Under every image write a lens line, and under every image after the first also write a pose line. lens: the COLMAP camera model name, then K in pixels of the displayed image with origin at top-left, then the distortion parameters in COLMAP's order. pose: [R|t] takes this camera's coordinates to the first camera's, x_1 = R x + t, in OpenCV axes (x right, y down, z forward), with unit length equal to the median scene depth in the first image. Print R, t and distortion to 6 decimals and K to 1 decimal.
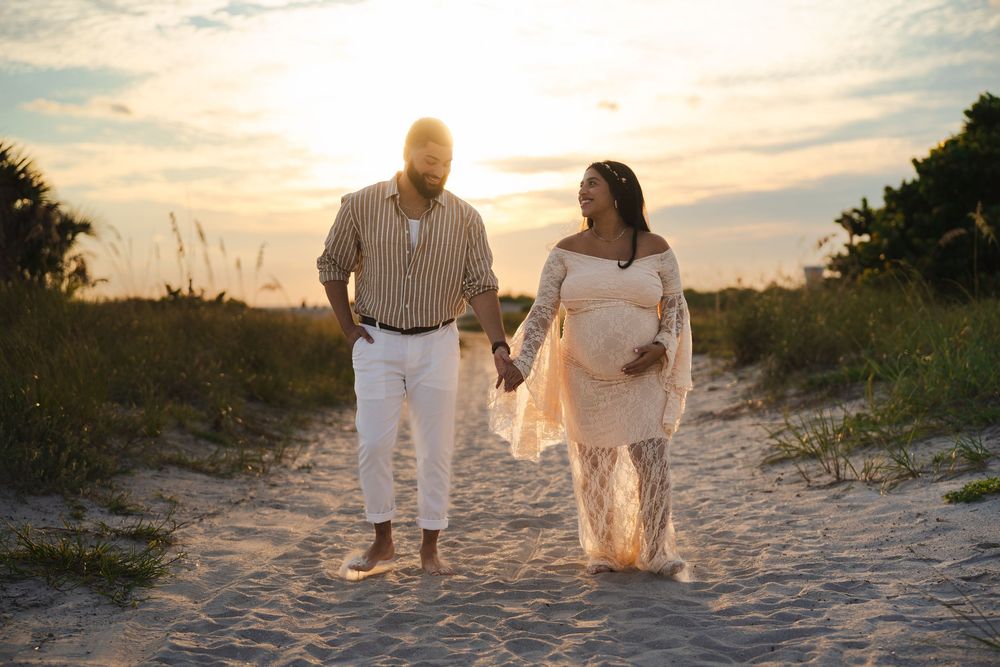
lens RADIAL K [[1846.0, 0, 500.0], [0, 1846.0, 333.5], [0, 0, 1]] dist [0.297432, 1.128707]
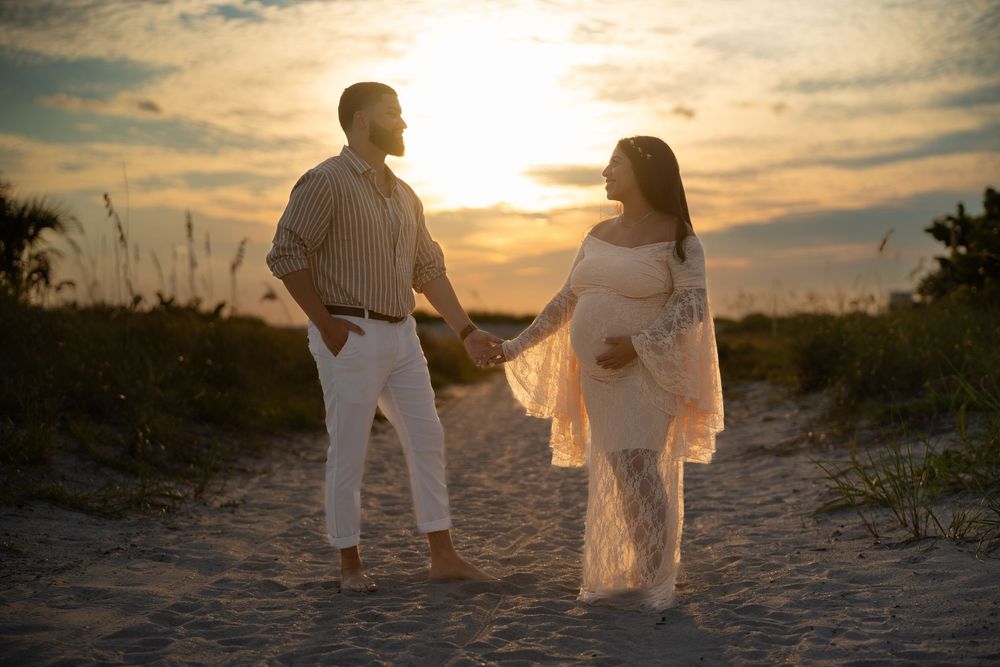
lens RADIAL K [[2013.9, 0, 536.4], [0, 2013.9, 336.6], [0, 0, 1]] dist [0.410482, 2.183106]
pose [[0.999748, 0.019870, -0.010416, 0.032281], [-0.020006, 0.999714, -0.013090, 0.011201], [0.010153, 0.013296, 0.999860, 0.158999]]
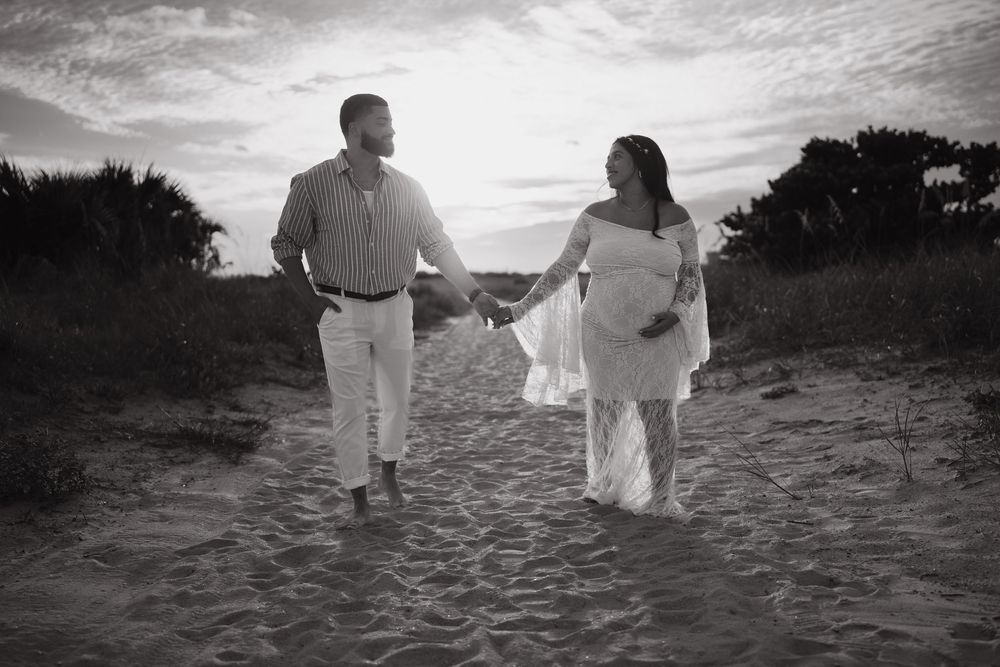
lens RADIAL K [[1269.3, 0, 500.0], [0, 1269.3, 333.5], [0, 0, 1]] dist [0.083950, 0.014059]
pose [[0.999985, -0.004980, -0.002456, 0.016135], [0.005043, 0.999633, 0.026628, 0.004031], [0.002323, -0.026640, 0.999642, -0.045844]]
